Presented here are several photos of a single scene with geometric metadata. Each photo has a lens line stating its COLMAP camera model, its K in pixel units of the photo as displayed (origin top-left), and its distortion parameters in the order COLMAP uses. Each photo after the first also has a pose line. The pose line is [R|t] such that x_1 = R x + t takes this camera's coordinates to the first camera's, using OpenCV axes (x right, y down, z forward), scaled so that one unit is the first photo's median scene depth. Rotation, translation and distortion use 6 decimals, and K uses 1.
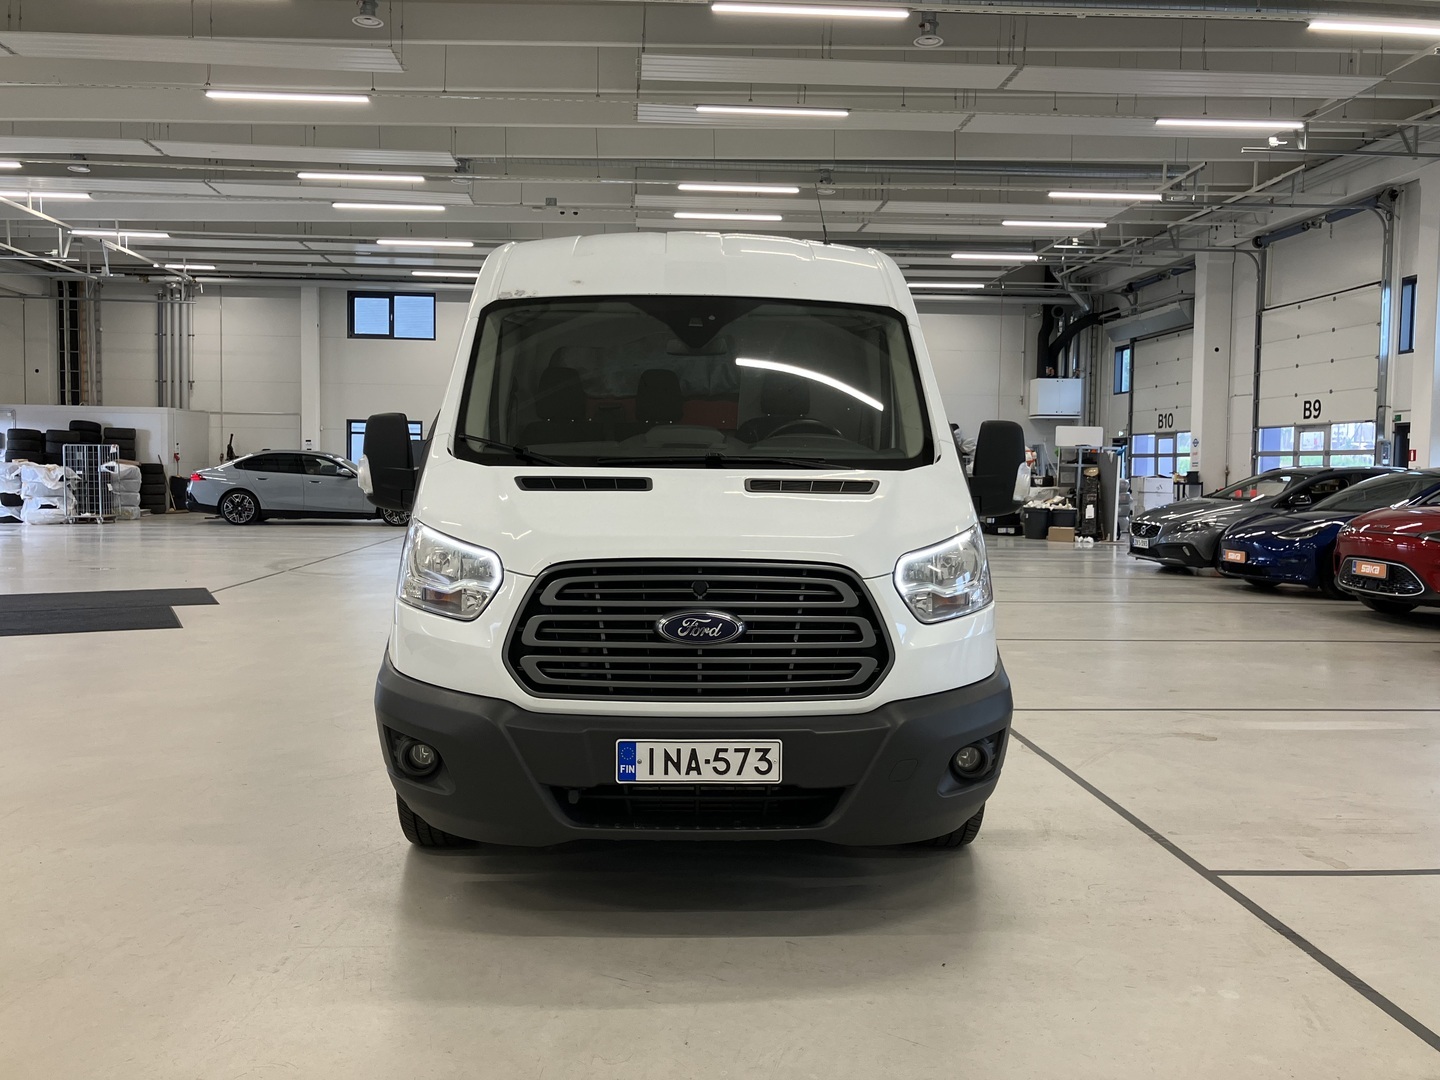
lens RADIAL K [[1183.1, 0, 720.5], [0, 1183.1, 524.6], [0, 0, 1]] dist [0.012830, -0.000761]
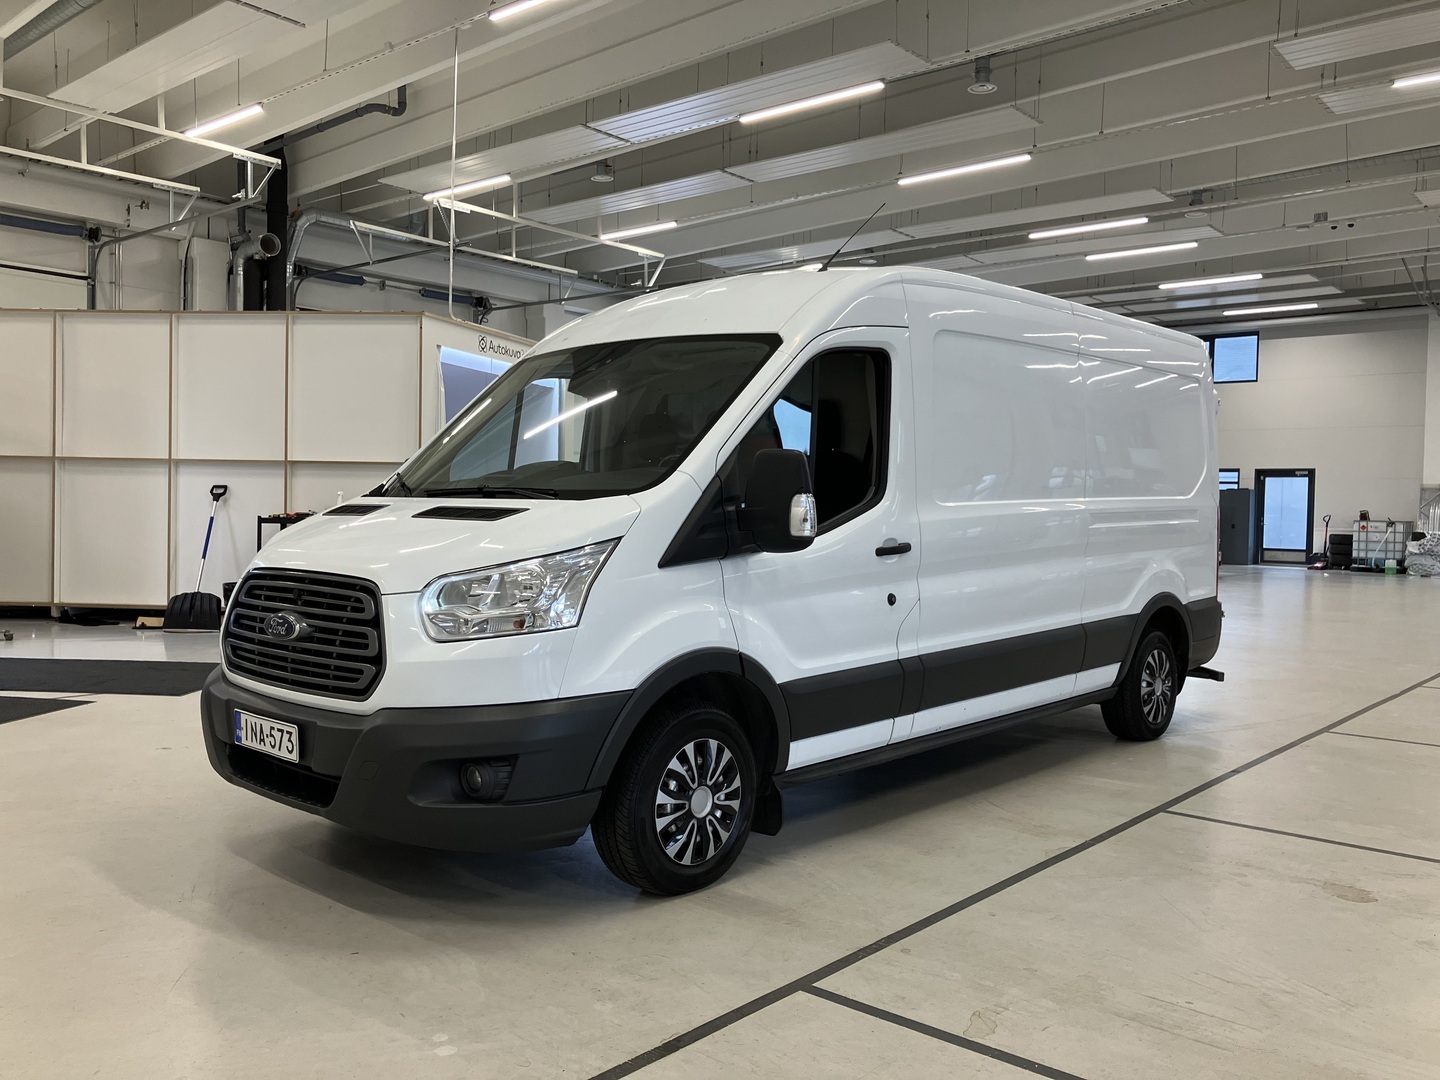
lens RADIAL K [[1192.0, 0, 728.4], [0, 1192.0, 537.7], [0, 0, 1]] dist [0.017178, -0.013644]
pose [[0.714649, 0.019141, -0.699221, 0.959413], [-0.042615, 0.998960, -0.016209, -0.003658], [0.698184, 0.041380, 0.714722, 0.357038]]
